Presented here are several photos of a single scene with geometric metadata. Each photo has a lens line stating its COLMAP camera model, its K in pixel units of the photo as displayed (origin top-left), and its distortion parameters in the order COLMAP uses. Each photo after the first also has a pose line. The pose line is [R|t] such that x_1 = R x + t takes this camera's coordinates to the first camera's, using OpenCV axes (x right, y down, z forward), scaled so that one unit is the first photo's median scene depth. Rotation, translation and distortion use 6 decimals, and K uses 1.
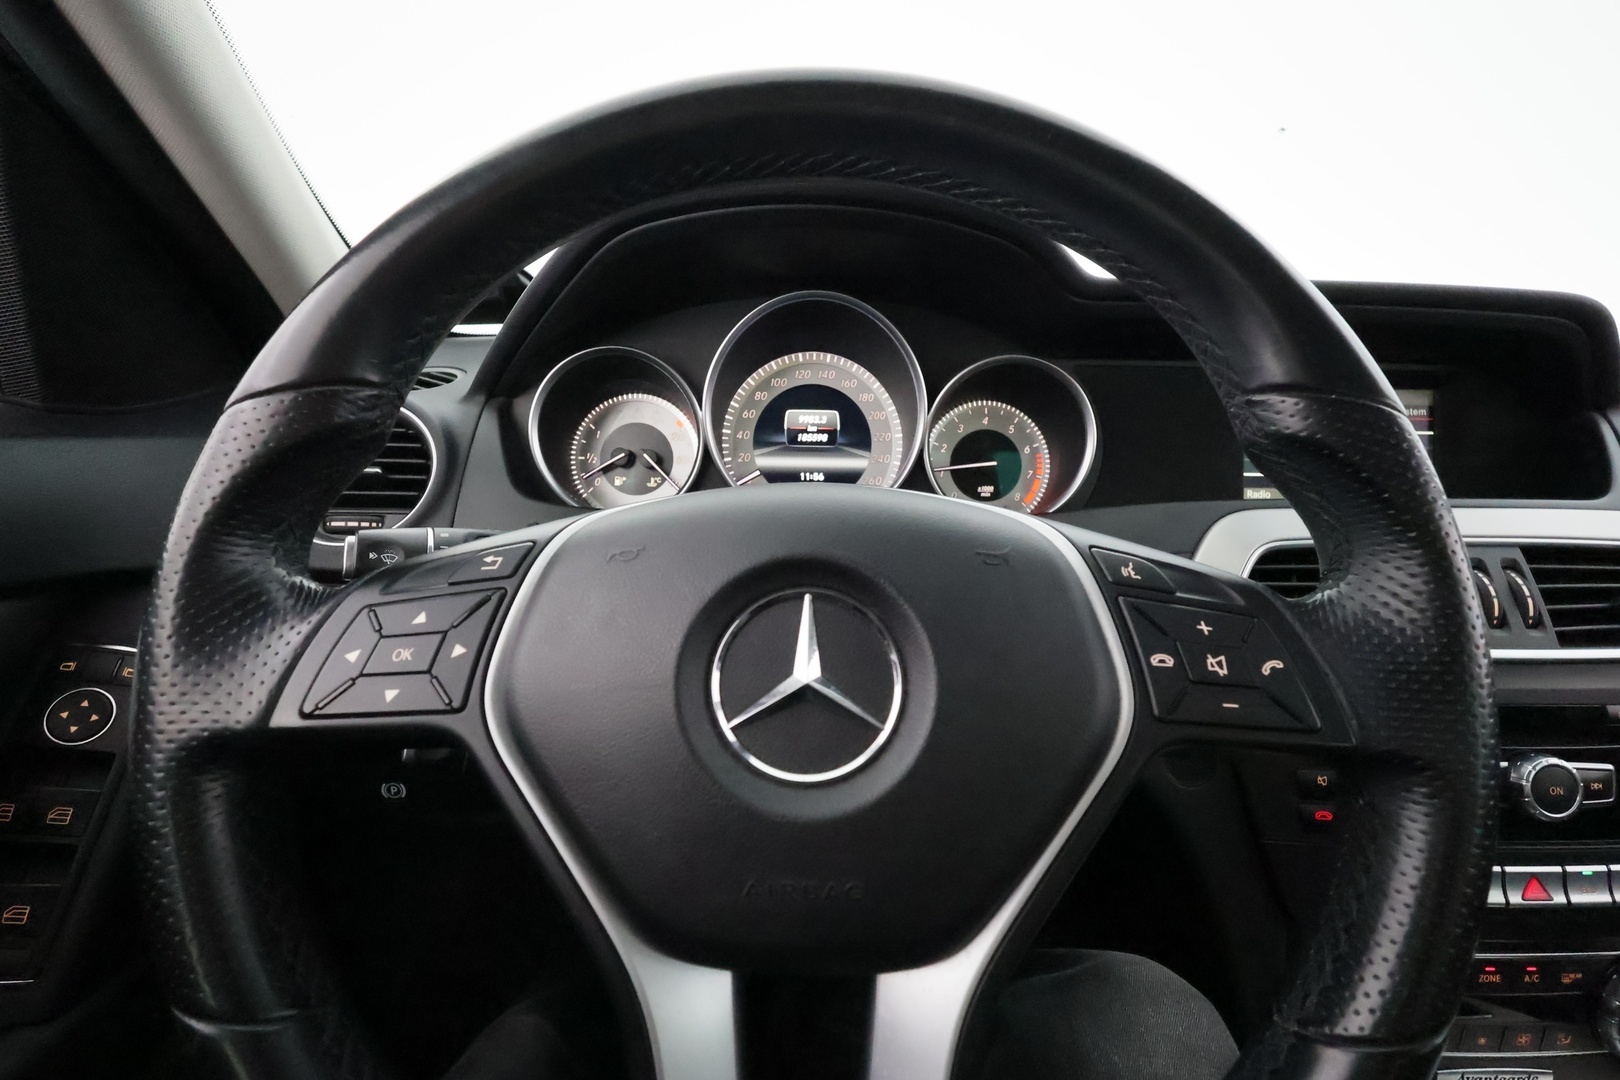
lens RADIAL K [[757.9, 0, 810.0], [0, 757.9, 540.0], [0, 0, 1]] dist [0.000052, 0.000408]
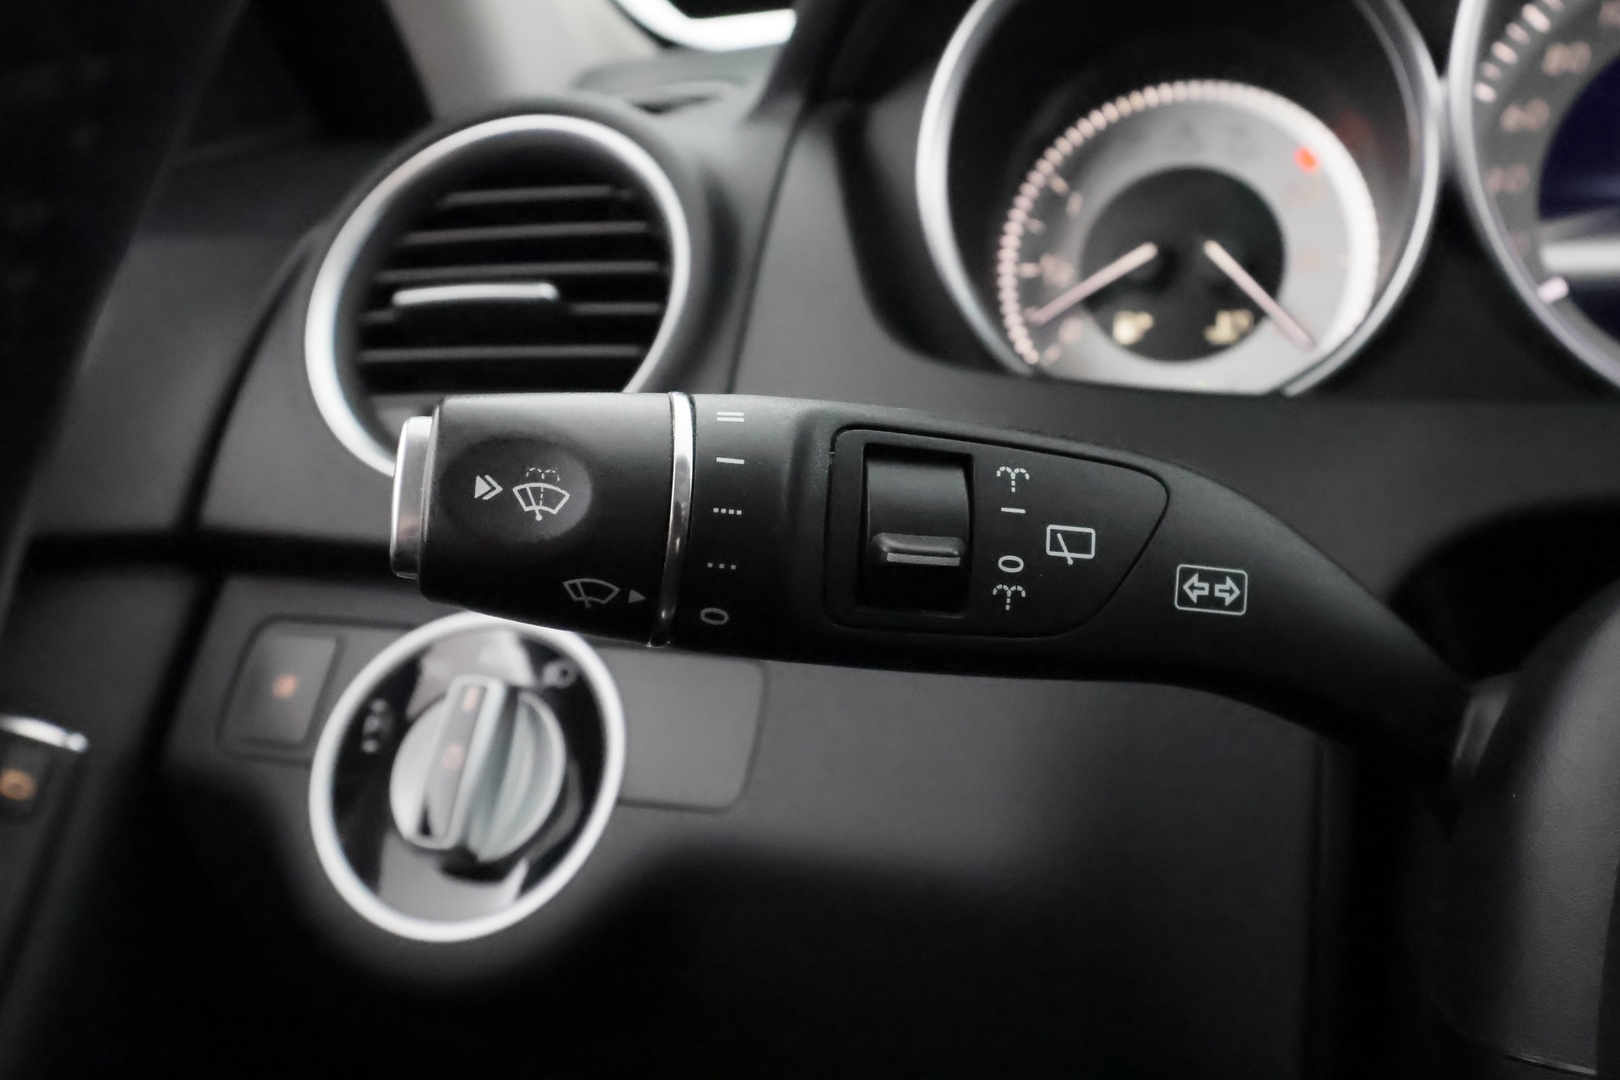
lens RADIAL K [[1258.7, 0, 810.0], [0, 1258.7, 540.0], [0, 0, 1]] dist [-0.000553, 0.002748]
pose [[0.943409, 0.021368, -0.330941, -0.194285], [-0.016873, 0.999722, 0.016449, 0.017561], [0.331201, -0.009934, 0.943508, 0.372755]]
